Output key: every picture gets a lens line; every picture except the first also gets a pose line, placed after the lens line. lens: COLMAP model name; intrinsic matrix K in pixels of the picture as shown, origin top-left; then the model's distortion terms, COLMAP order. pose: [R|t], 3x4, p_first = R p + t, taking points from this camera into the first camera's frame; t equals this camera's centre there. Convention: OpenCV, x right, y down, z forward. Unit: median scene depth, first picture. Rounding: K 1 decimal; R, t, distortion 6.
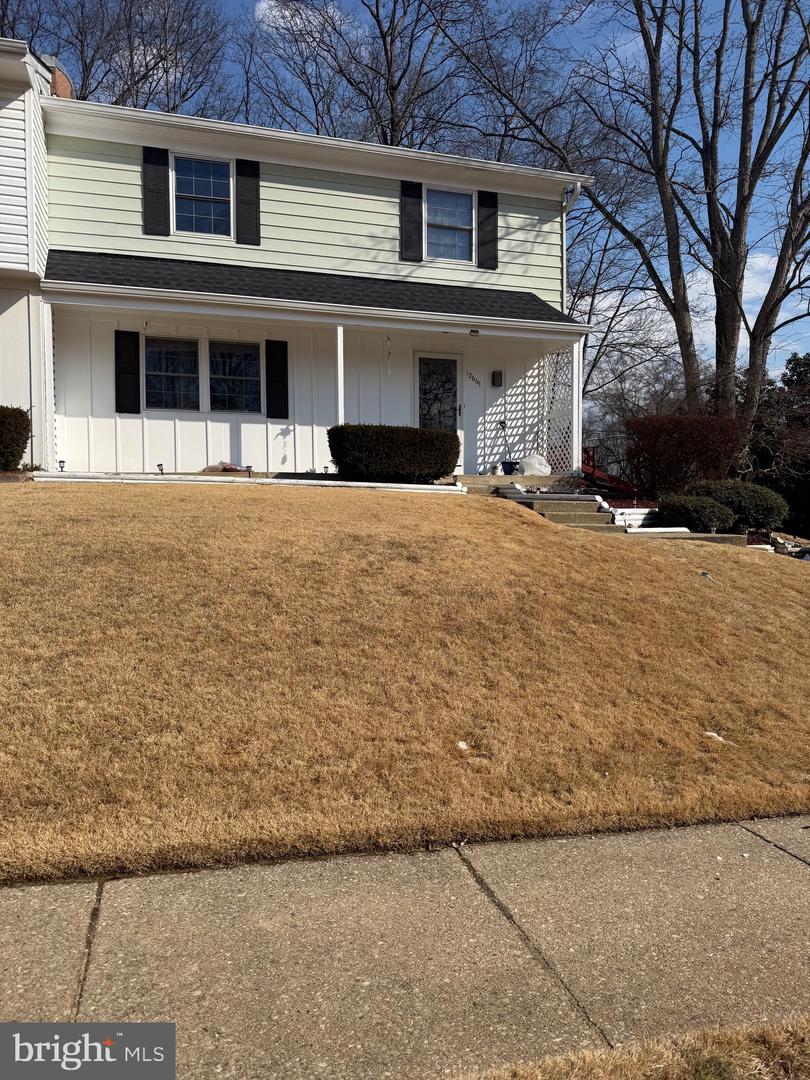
lens RADIAL K [[757.7, 0, 403.5], [0, 757.7, 544.1], [0, 0, 1]] dist [0.170147, -0.330922]
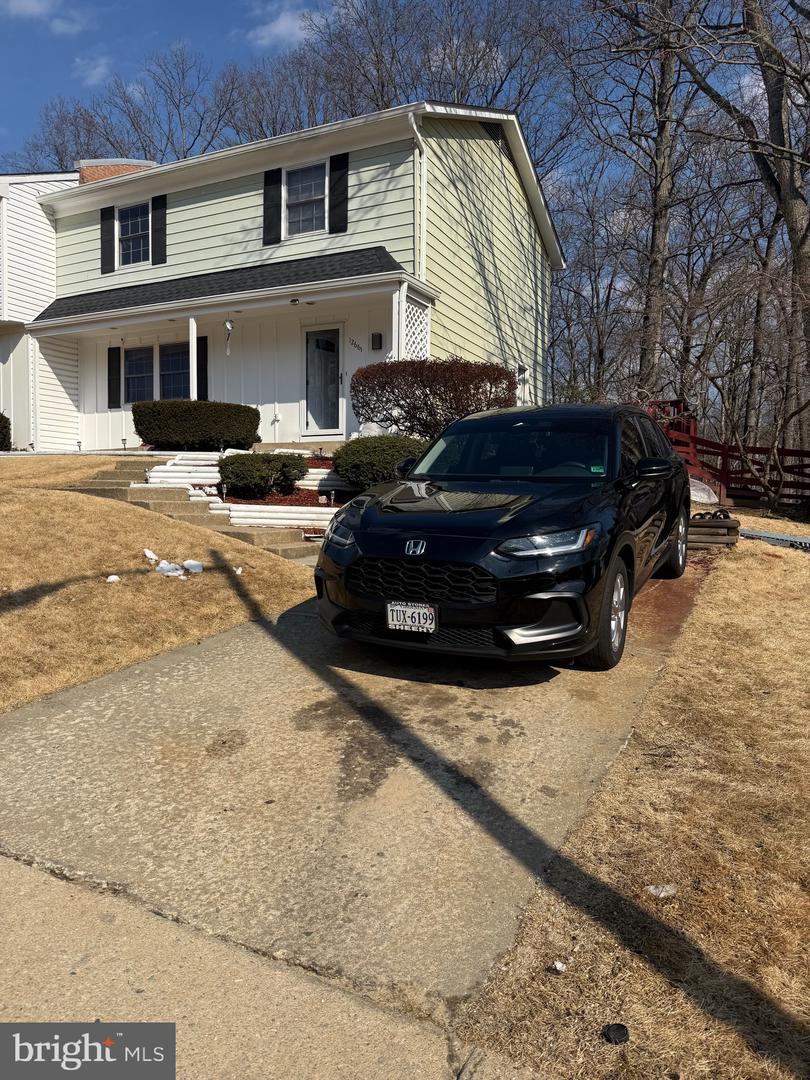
lens RADIAL K [[757.7, 0, 403.5], [0, 757.7, 544.1], [0, 0, 1]] dist [0.170147, -0.330922]
pose [[0.720142, 0.043055, -0.692490, 0.904145], [-0.035590, 0.999051, 0.025104, 0.014980], [0.692914, 0.006567, 0.720991, 0.358373]]
